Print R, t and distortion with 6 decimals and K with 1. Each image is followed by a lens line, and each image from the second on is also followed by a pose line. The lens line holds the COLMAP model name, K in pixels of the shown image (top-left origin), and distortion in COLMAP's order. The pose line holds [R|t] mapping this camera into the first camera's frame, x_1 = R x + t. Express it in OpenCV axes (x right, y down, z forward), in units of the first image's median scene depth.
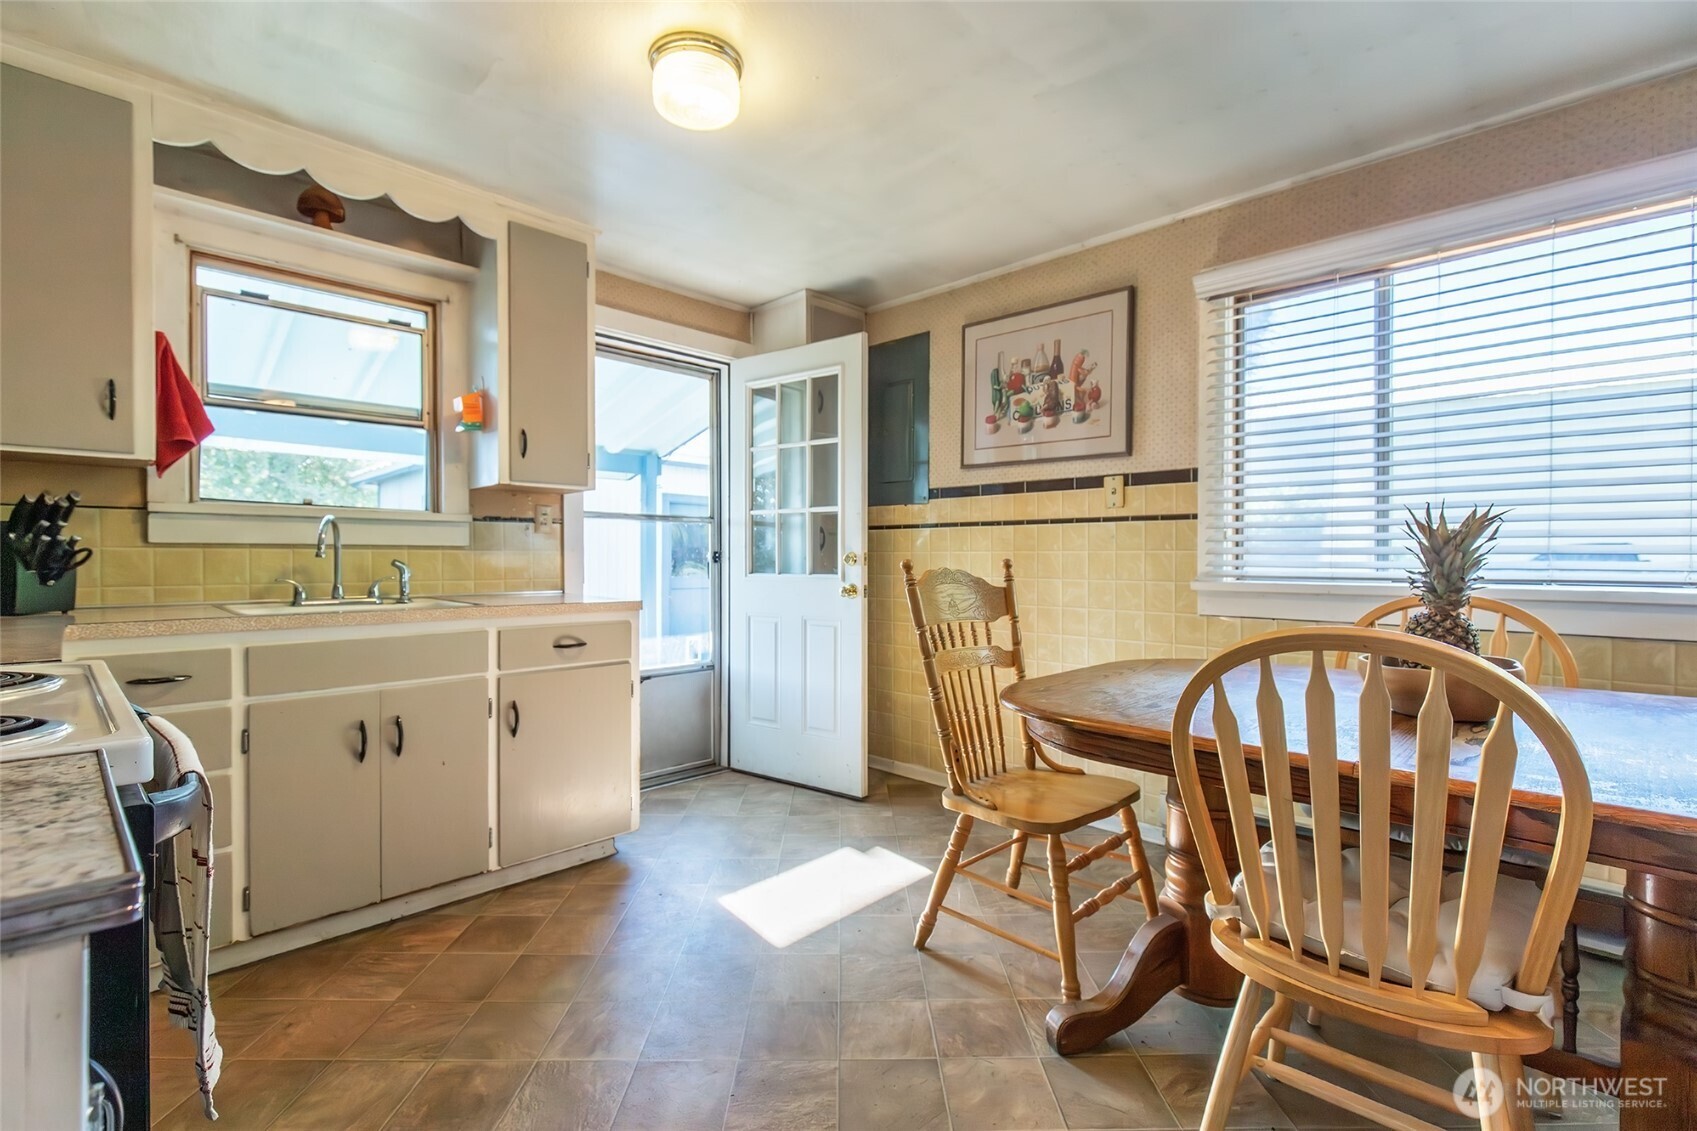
lens RADIAL K [[766.2, 0, 861.8], [0, 766.2, 562.8], [0, 0, 1]] dist [-0.003648, -0.000510]
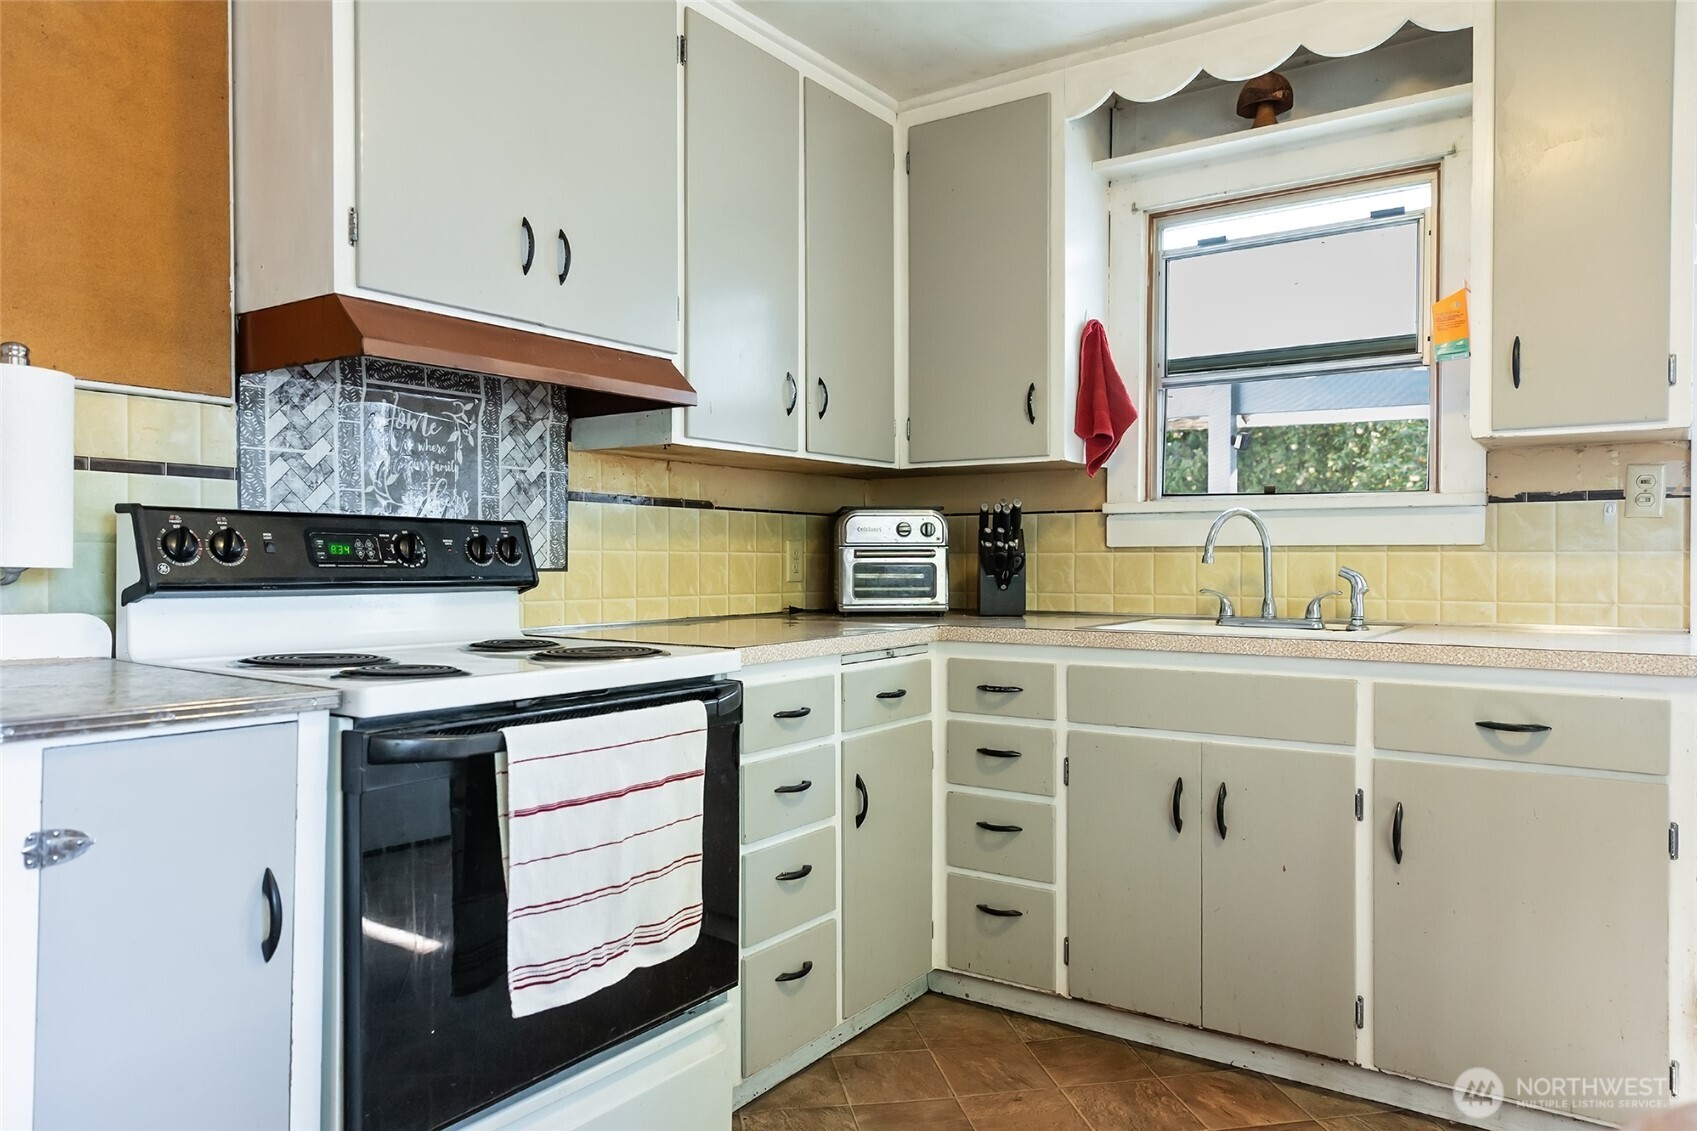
lens RADIAL K [[1145.2, 0, 821.7], [0, 1145.2, 572.1], [0, 0, 1]] dist [-0.000022, 0.005668]
pose [[0.146670, 0.011018, -0.989124, 0.354128], [-0.006713, 0.999926, 0.010143, -0.006919], [0.989163, 0.005153, 0.146734, 0.406116]]
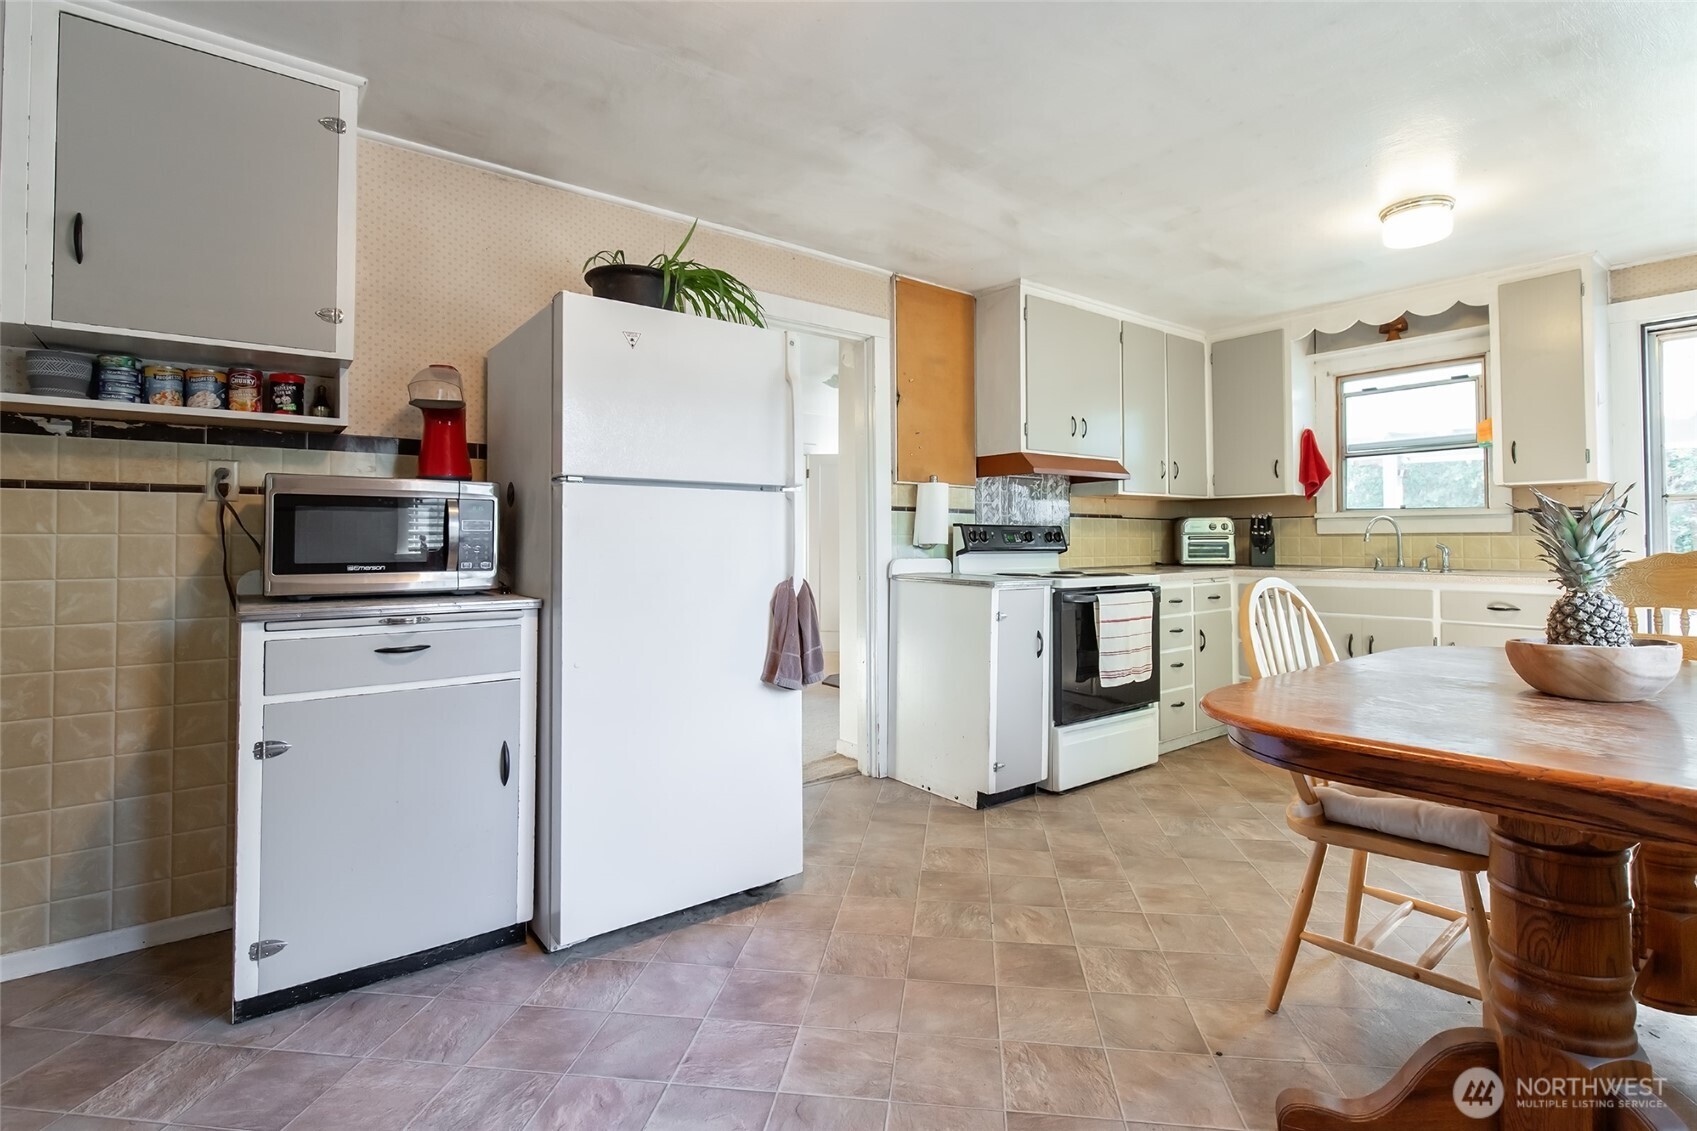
lens RADIAL K [[799.1, 0, 856.0], [0, 799.1, 525.1], [0, 0, 1]] dist [-0.009404, 0.000784]
pose [[-0.146919, -0.019930, -0.988948, 1.134834], [-0.002746, 0.999801, -0.019741, -0.005218], [0.989145, -0.000184, -0.146945, 0.116755]]
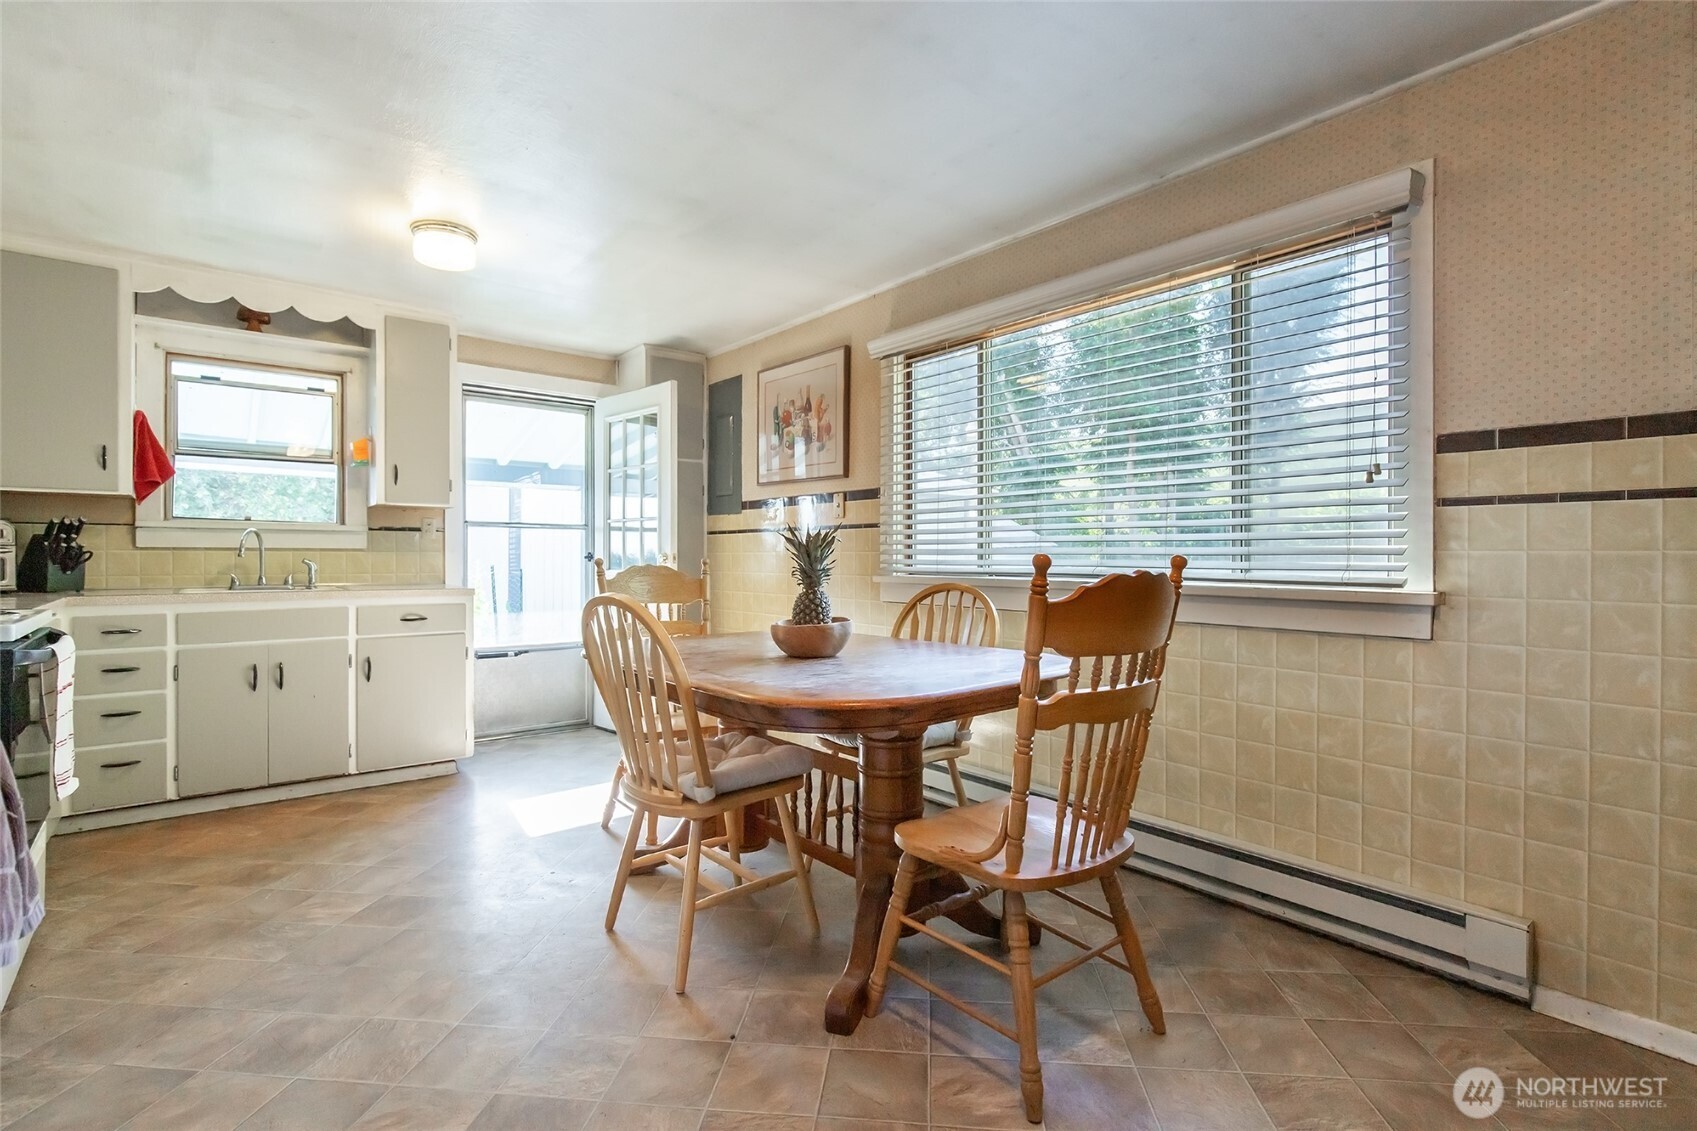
lens RADIAL K [[799.1, 0, 863.7], [0, 799.1, 558.4], [0, 0, 1]] dist [-0.009404, 0.000784]
pose [[0.994343, 0.000124, -0.106218, 0.608303], [-0.000793, 0.999980, -0.006258, 0.004391], [0.106216, 0.006307, 0.994323, -0.375961]]
